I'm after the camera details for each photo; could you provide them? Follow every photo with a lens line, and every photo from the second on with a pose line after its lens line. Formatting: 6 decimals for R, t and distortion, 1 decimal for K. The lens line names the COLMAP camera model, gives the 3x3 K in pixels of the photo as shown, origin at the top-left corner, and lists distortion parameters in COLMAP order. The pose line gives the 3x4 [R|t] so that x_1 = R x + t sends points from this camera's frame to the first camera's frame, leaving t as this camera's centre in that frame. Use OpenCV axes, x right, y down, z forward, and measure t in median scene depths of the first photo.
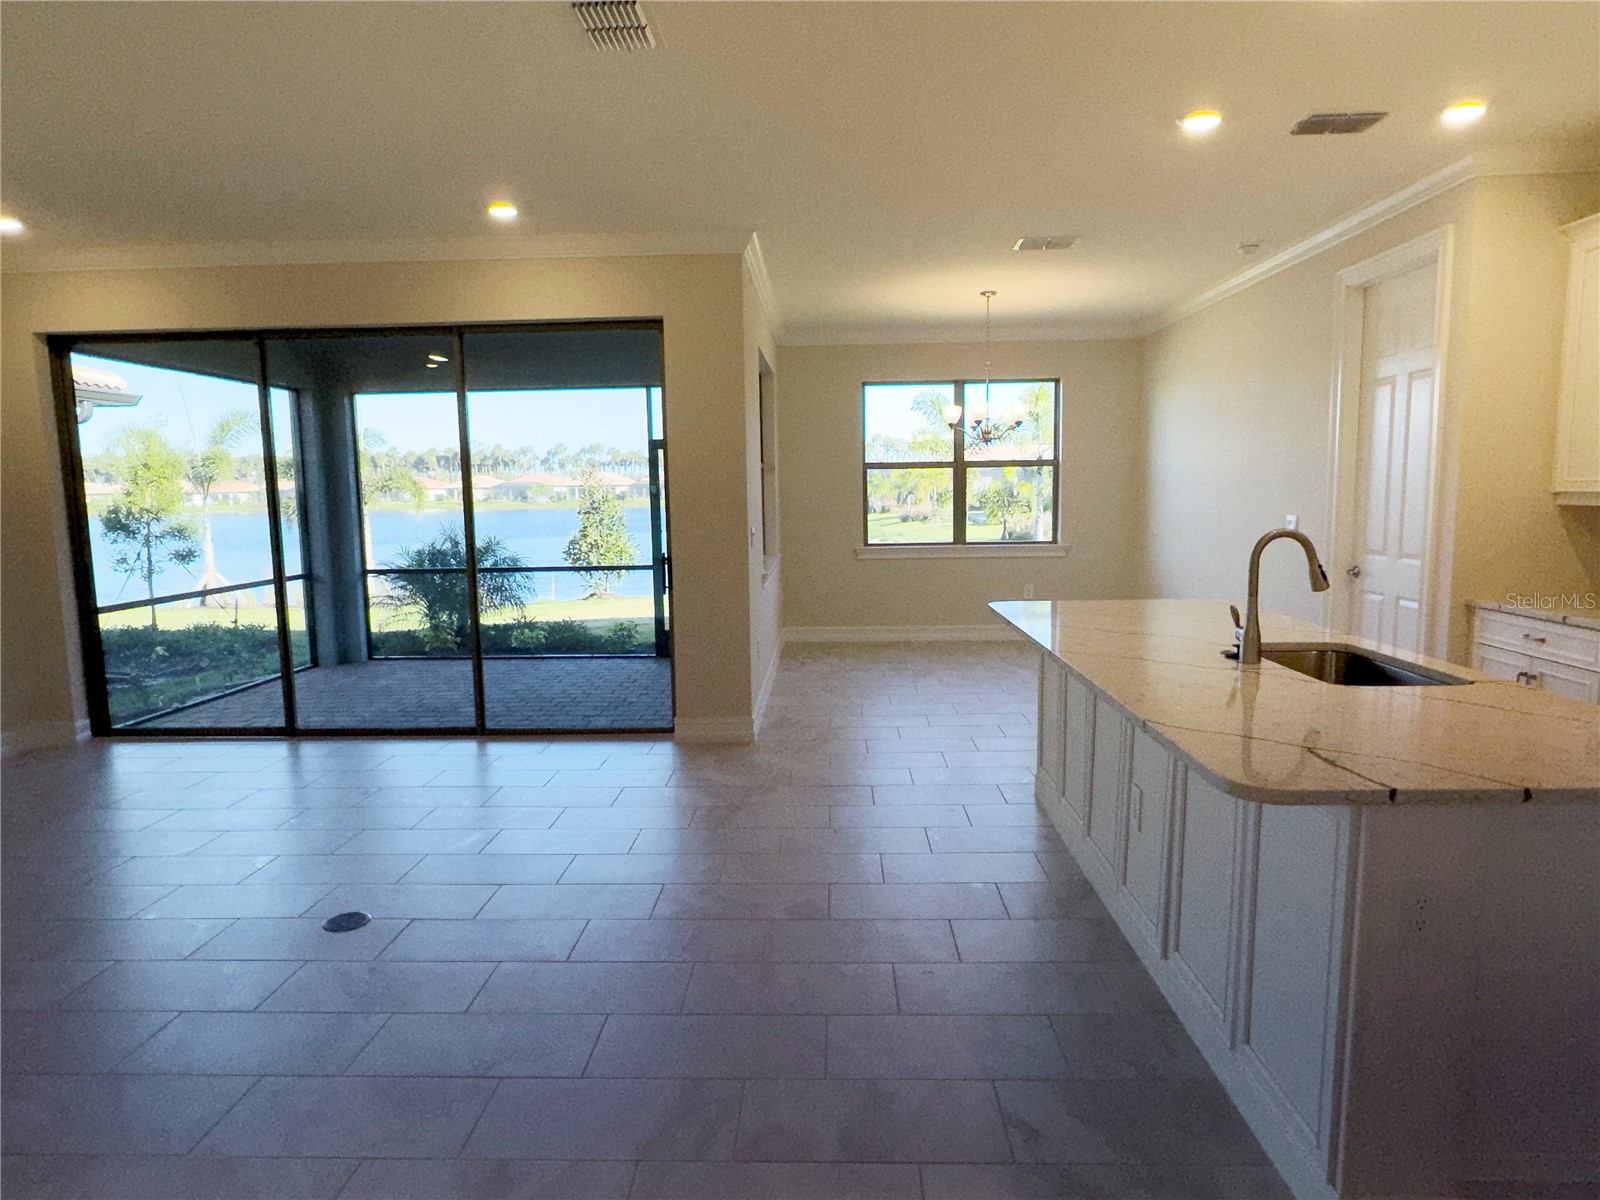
lens RADIAL K [[969.9, 0, 803.6], [0, 969.9, 598.6], [0, 0, 1]] dist [-0.002099, -0.001429]
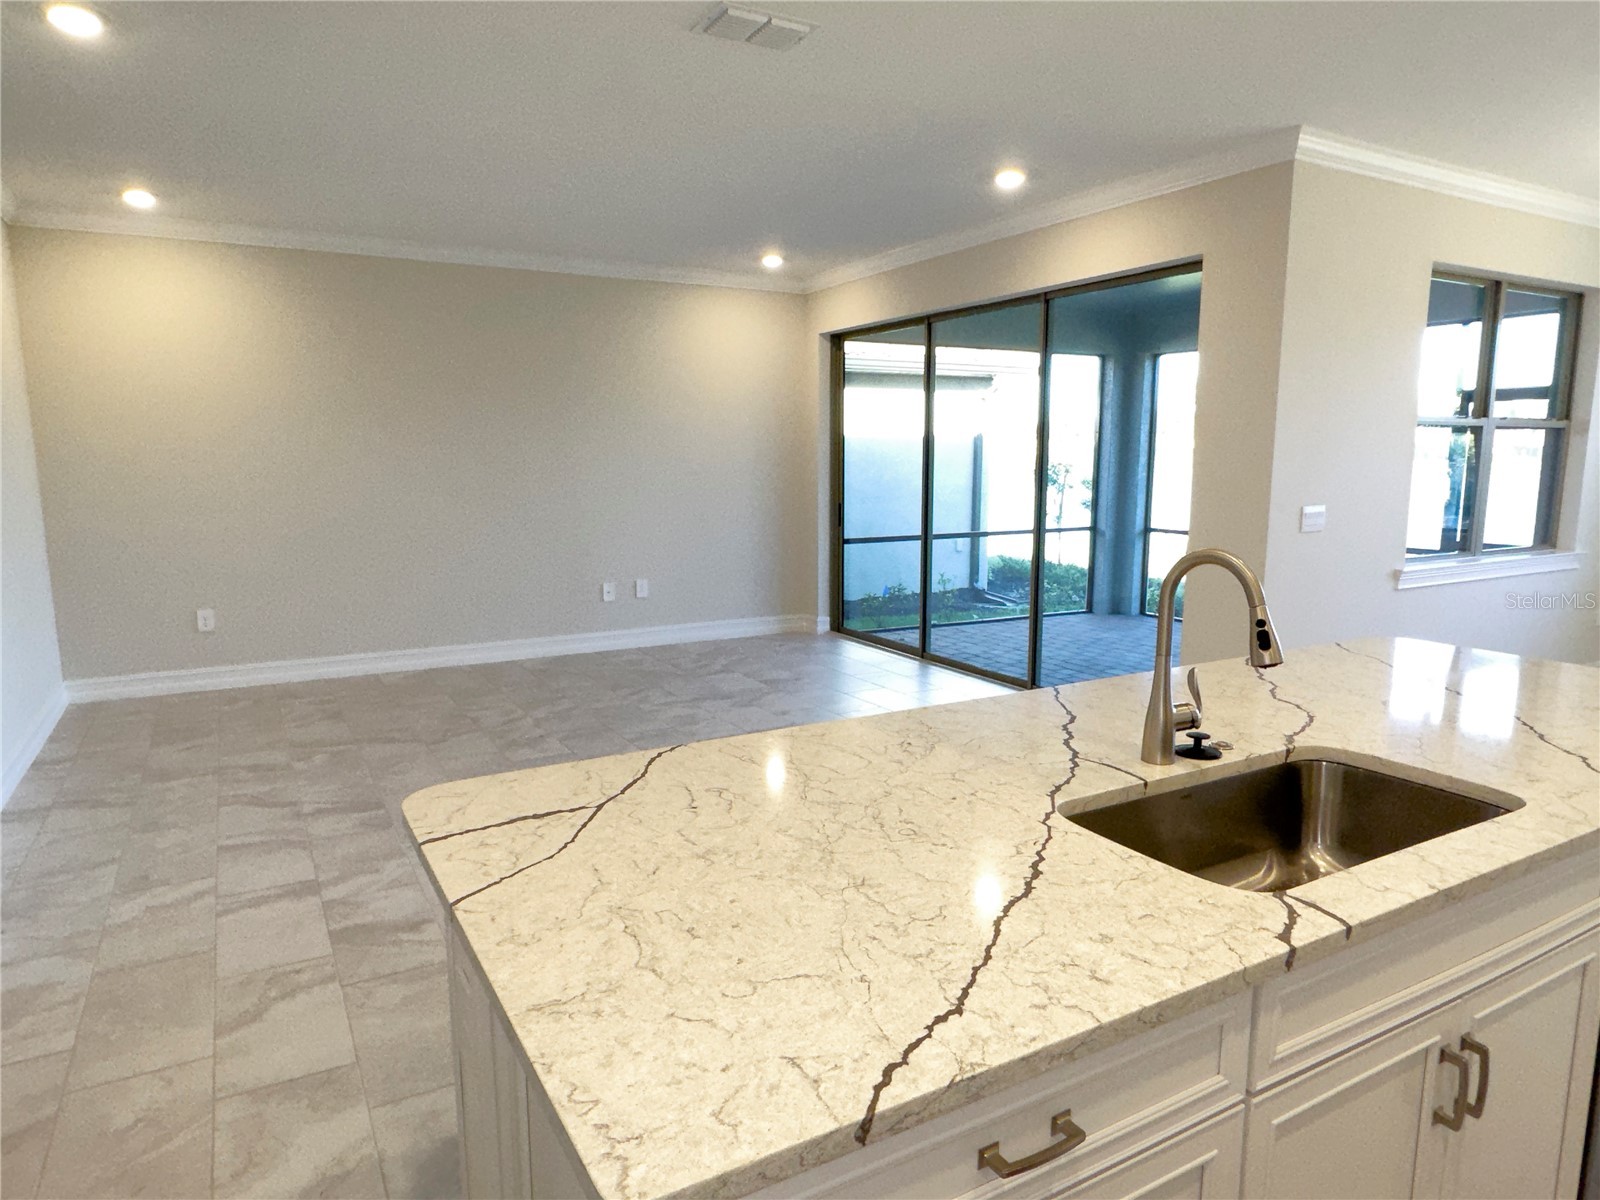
lens RADIAL K [[969.9, 0, 797.8], [0, 969.9, 602.6], [0, 0, 1]] dist [-0.002099, -0.001429]
pose [[0.550968, 0.141577, -0.822429, 0.222788], [-0.102127, 0.989536, 0.101925, -0.019264], [0.828253, 0.027835, 0.559662, 0.123832]]
